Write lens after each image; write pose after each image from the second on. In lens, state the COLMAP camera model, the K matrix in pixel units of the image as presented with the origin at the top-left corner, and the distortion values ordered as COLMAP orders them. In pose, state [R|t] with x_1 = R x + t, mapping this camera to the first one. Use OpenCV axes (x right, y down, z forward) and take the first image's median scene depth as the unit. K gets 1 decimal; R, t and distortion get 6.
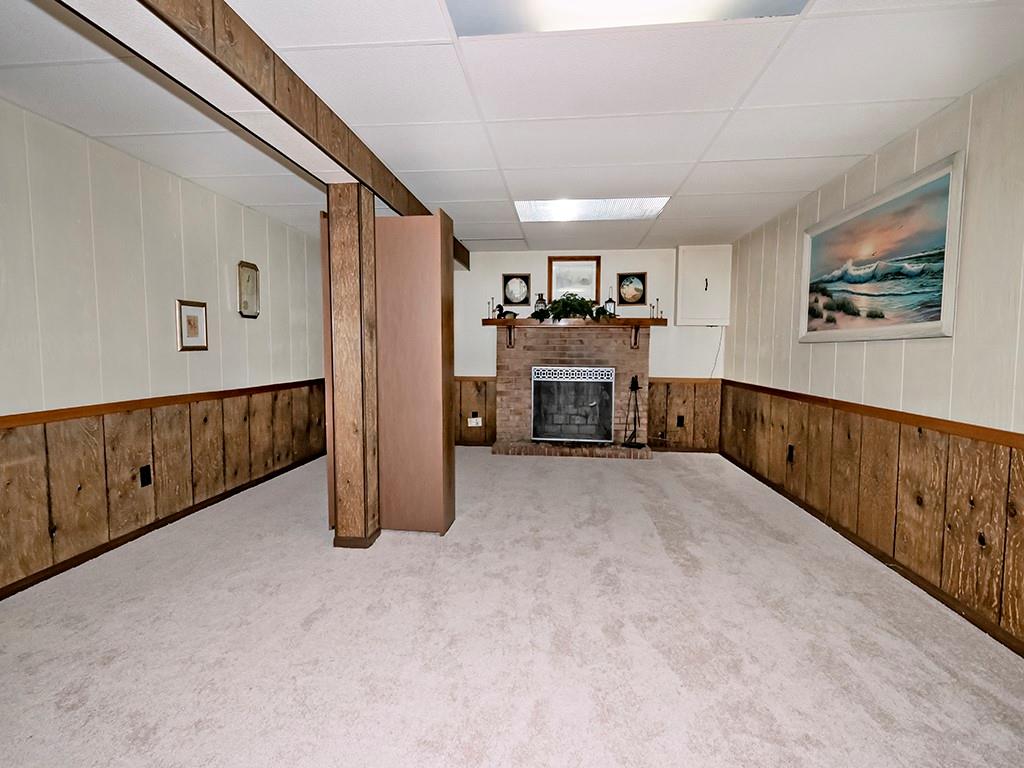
lens RADIAL K [[454.3, 0, 530.2], [0, 454.3, 378.5], [0, 0, 1]] dist [0.014795, -0.003526]
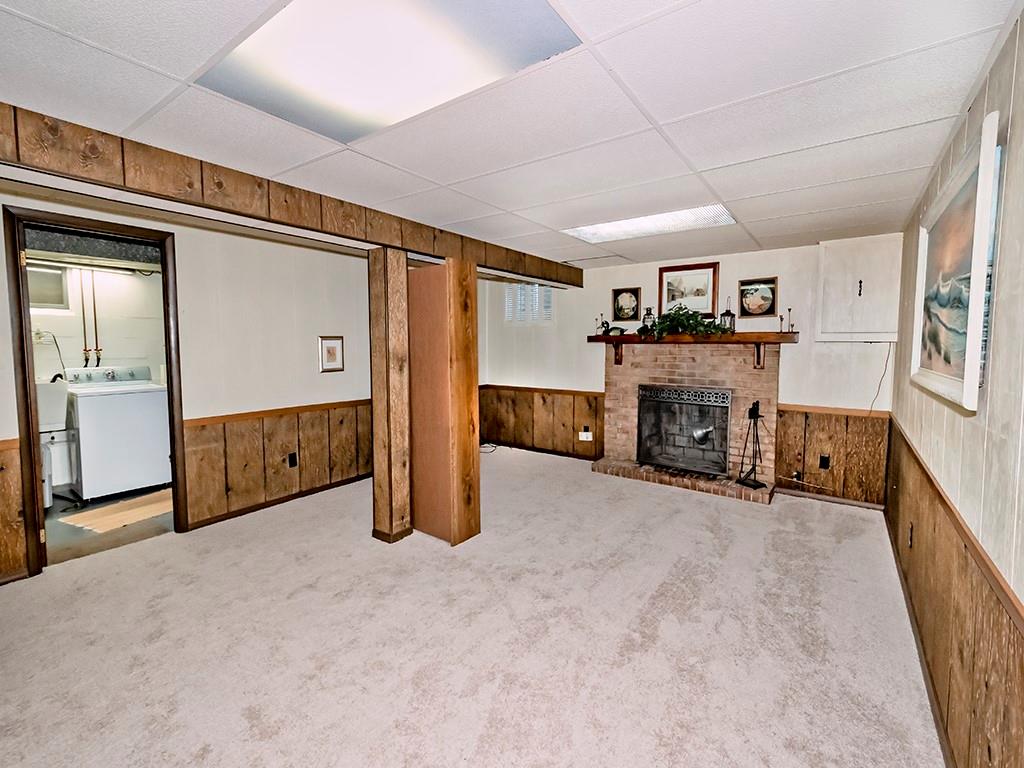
lens RADIAL K [[454.3, 0, 534.3], [0, 454.3, 371.7], [0, 0, 1]] dist [0.014795, -0.003526]
pose [[0.870630, 0.029320, -0.491064, 0.424737], [-0.029992, 0.999529, 0.006505, -0.079779], [0.491024, 0.009064, 0.871099, 0.094630]]
